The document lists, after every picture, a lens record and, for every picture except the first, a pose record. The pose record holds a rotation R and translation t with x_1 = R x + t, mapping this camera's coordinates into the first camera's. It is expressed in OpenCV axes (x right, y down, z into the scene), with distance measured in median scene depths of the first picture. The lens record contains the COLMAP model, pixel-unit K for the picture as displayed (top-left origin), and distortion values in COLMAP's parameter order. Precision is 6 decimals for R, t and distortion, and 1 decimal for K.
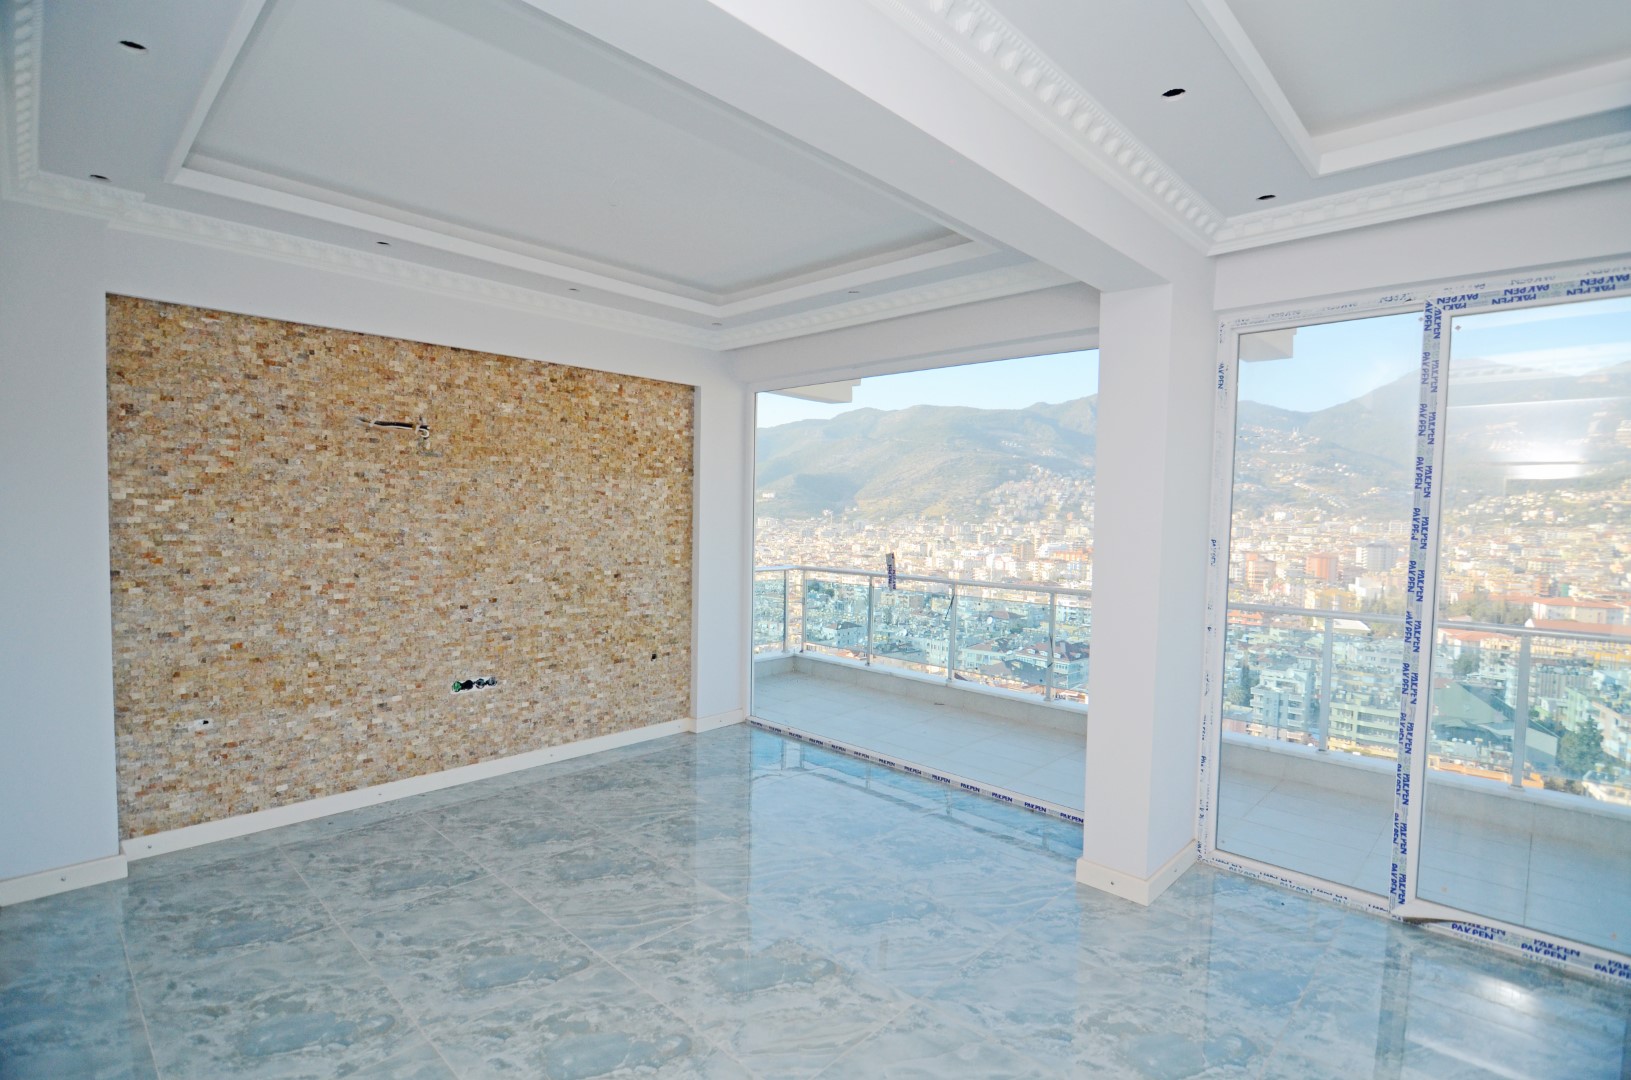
lens RADIAL K [[780.7, 0, 801.7], [0, 780.7, 549.8], [0, 0, 1]] dist [-0.003033, -0.011387]
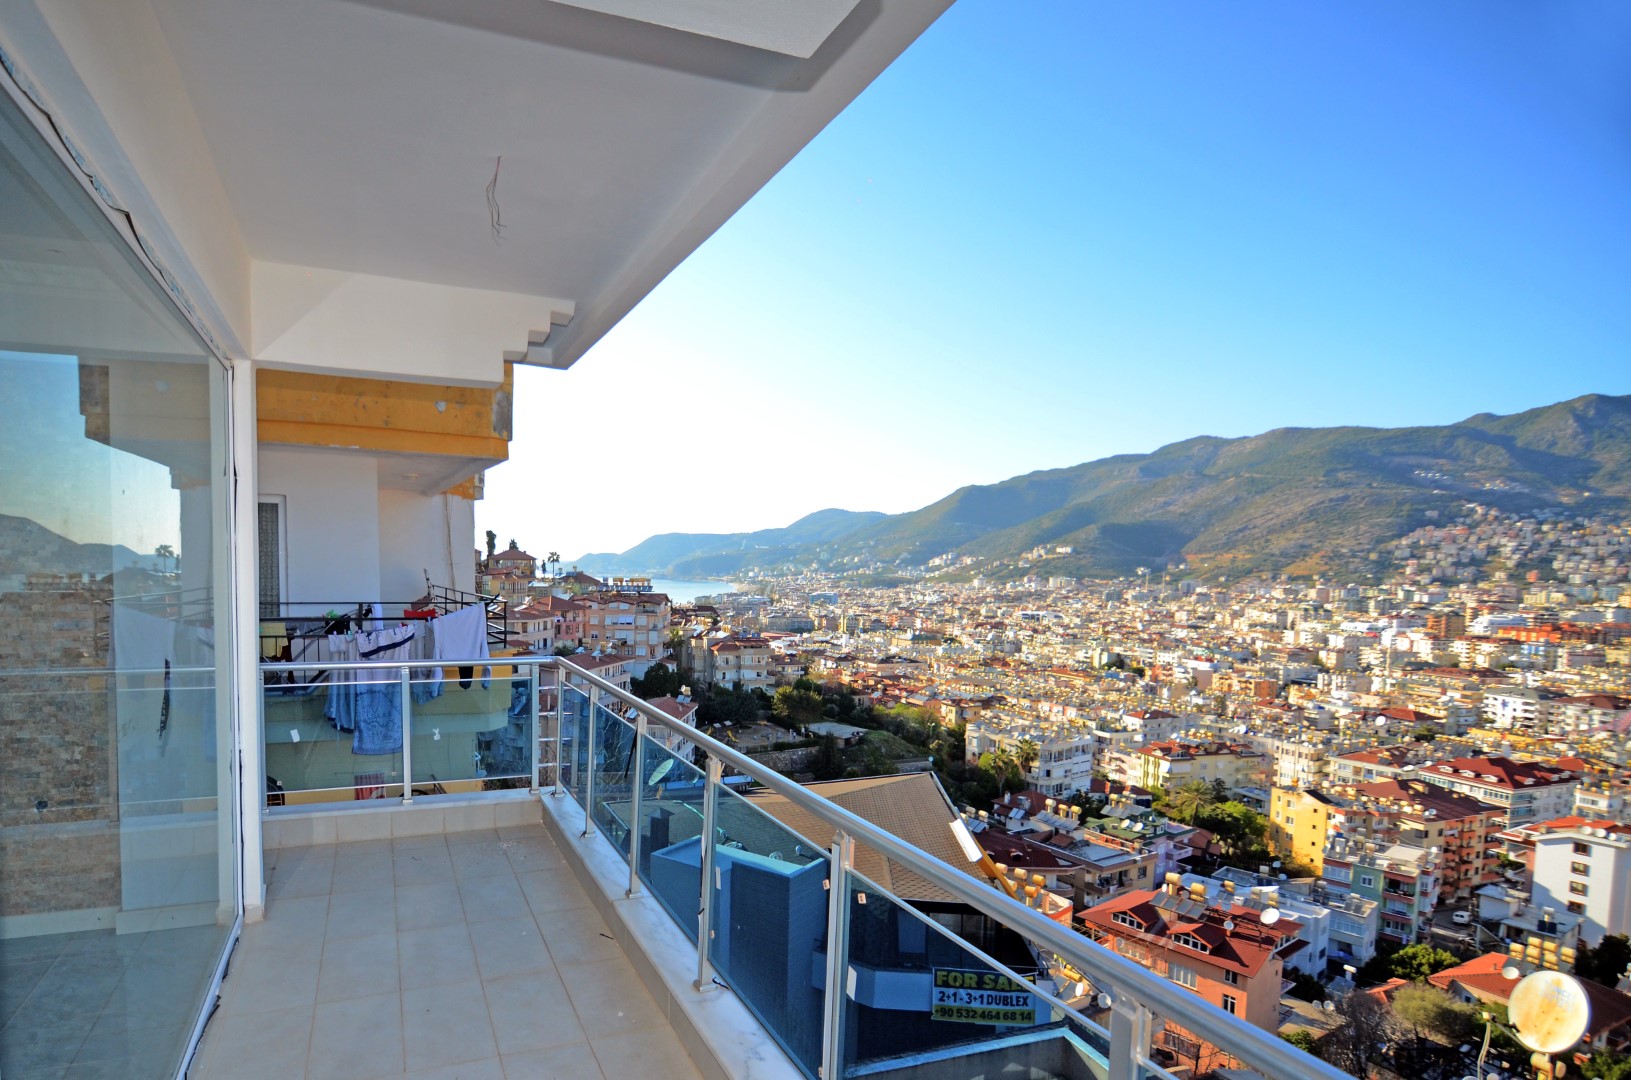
lens RADIAL K [[824.4, 0, 815.4], [0, 824.4, 614.7], [0, 0, 1]] dist [-0.030842, -0.000341]
pose [[0.901213, 0.021389, -0.432848, 0.090119], [-0.018904, 0.999771, 0.010044, -0.004764], [0.432964, -0.000869, 0.901411, 0.096780]]
